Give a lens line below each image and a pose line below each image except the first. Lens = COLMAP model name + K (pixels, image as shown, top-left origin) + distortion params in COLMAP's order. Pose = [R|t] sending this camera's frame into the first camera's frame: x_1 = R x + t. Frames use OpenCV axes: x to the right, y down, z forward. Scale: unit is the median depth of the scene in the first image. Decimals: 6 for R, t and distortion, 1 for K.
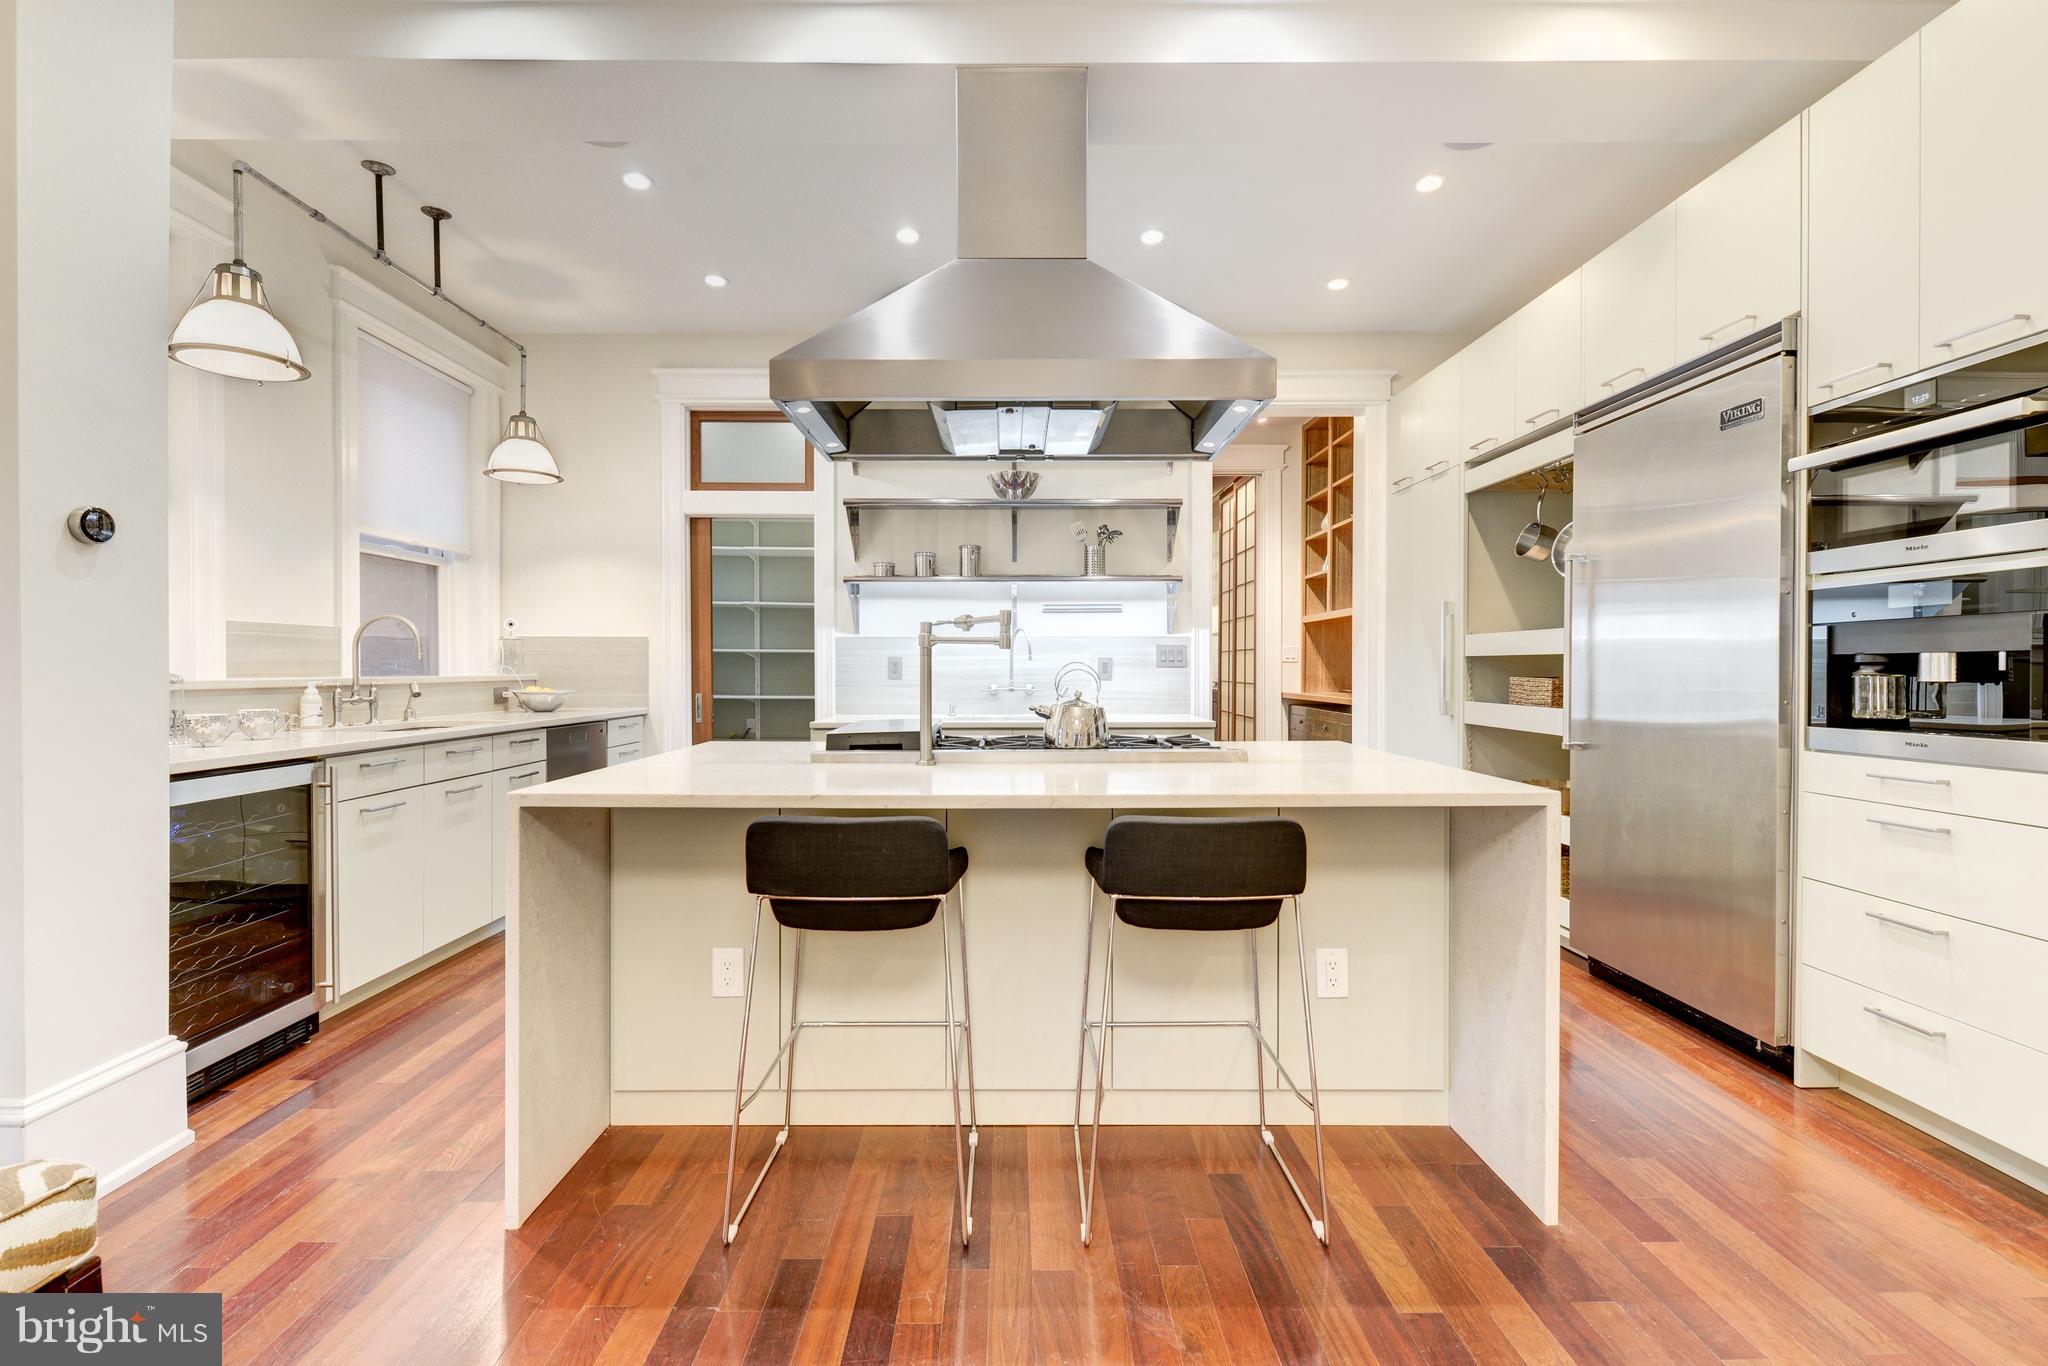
lens RADIAL K [[884.1, 0, 1030.2], [0, 884.1, 670.8], [0, 0, 1]] dist [0.010162, -0.007585]
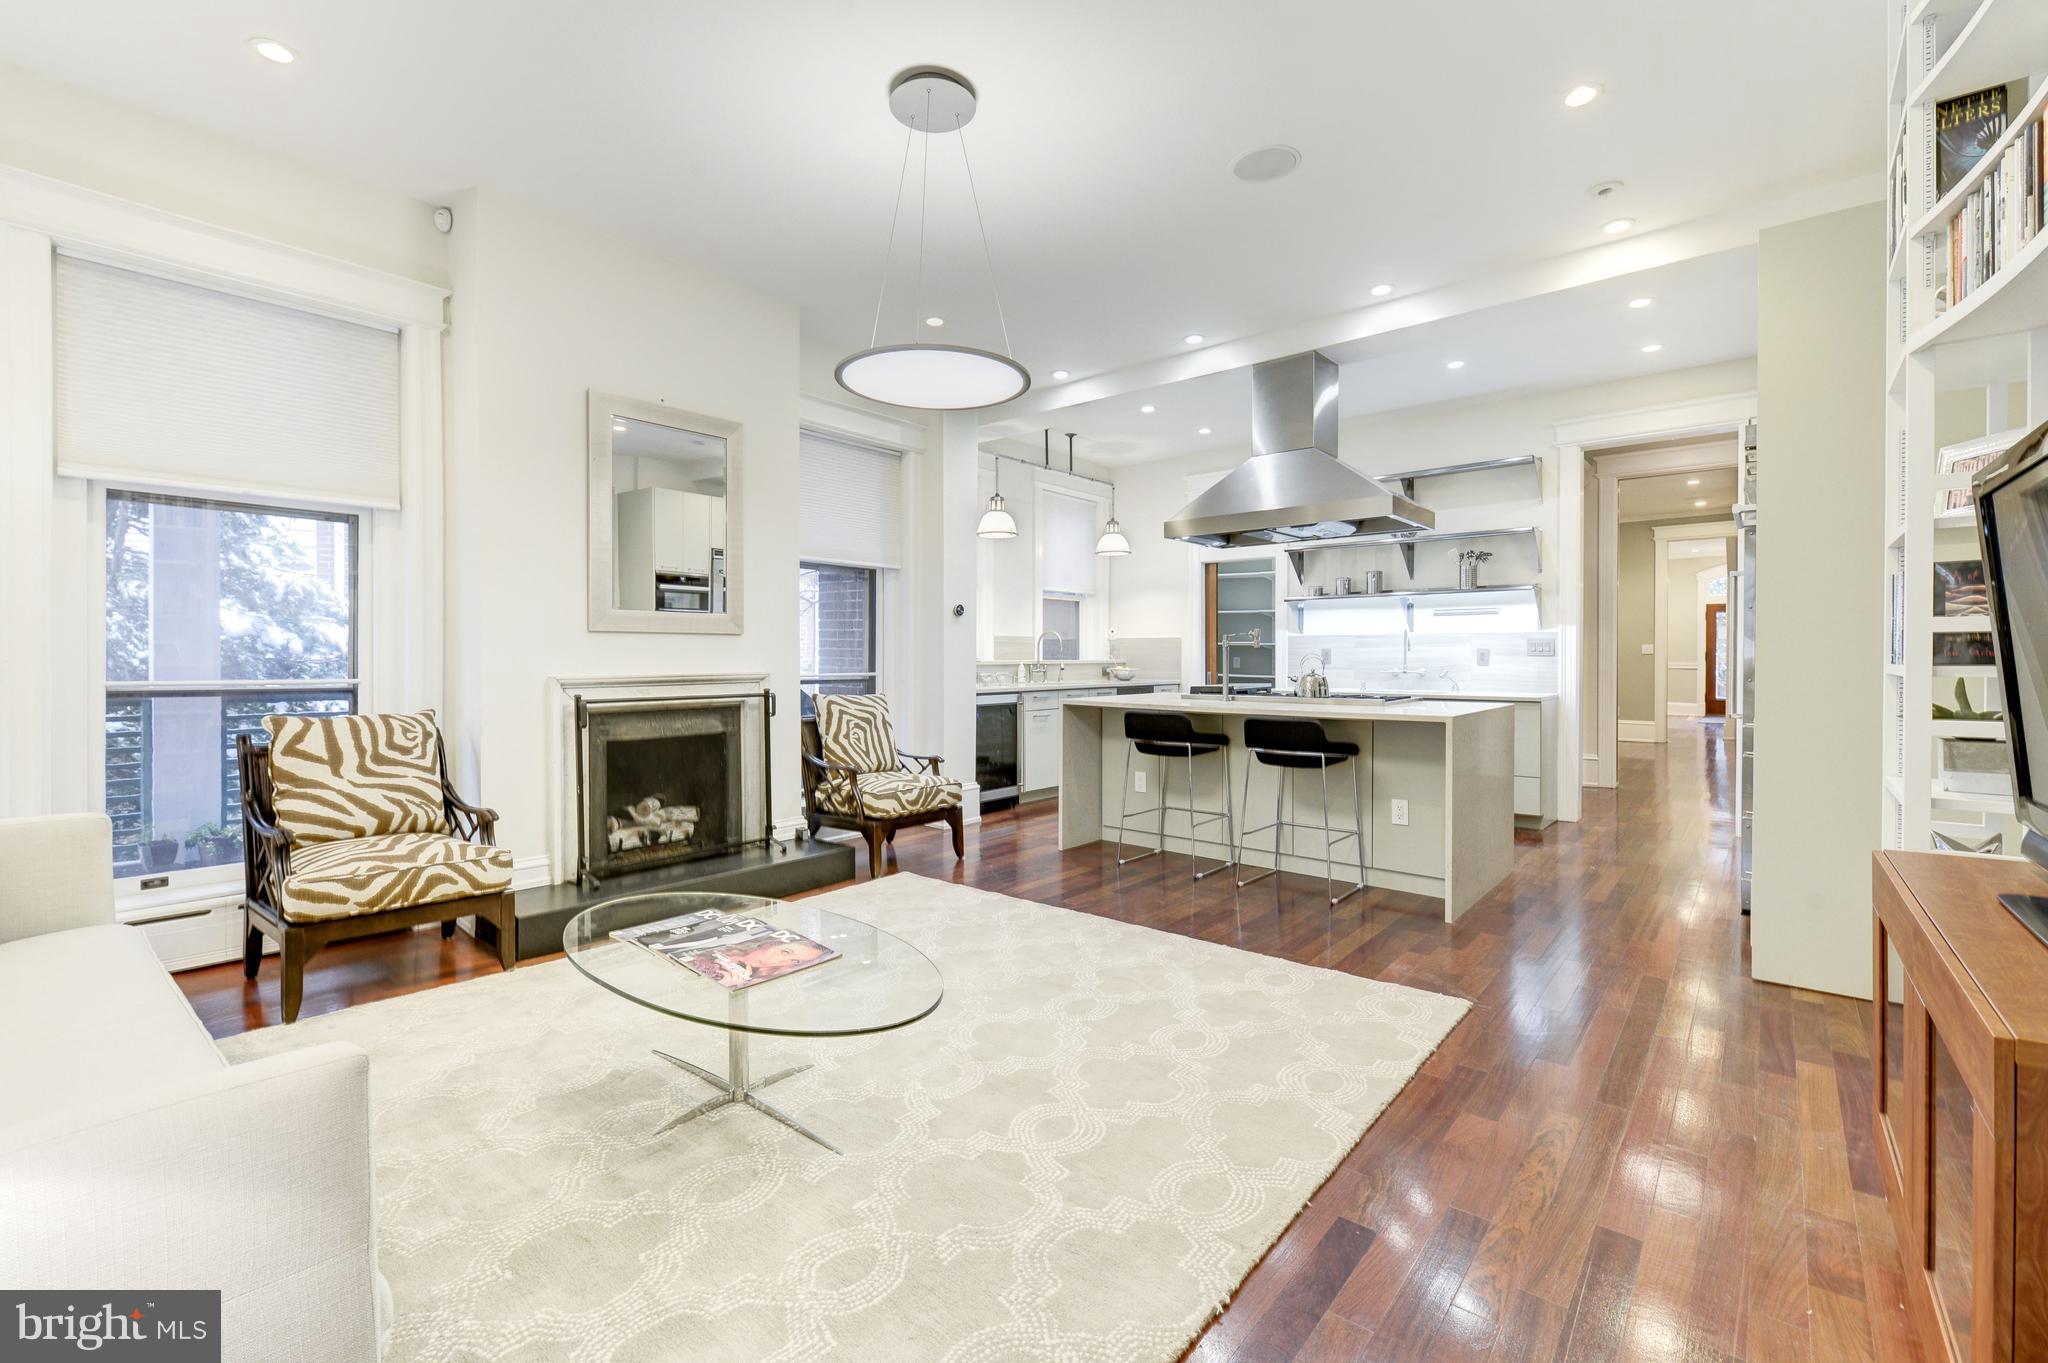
lens RADIAL K [[884.1, 0, 1005.5], [0, 884.1, 677.0], [0, 0, 1]] dist [0.010162, -0.007585]
pose [[0.740265, 0.017670, -0.672083, 0.541640], [-0.003632, 0.999745, 0.022285, 0.000278], [0.672305, -0.014055, 0.740140, -0.558823]]
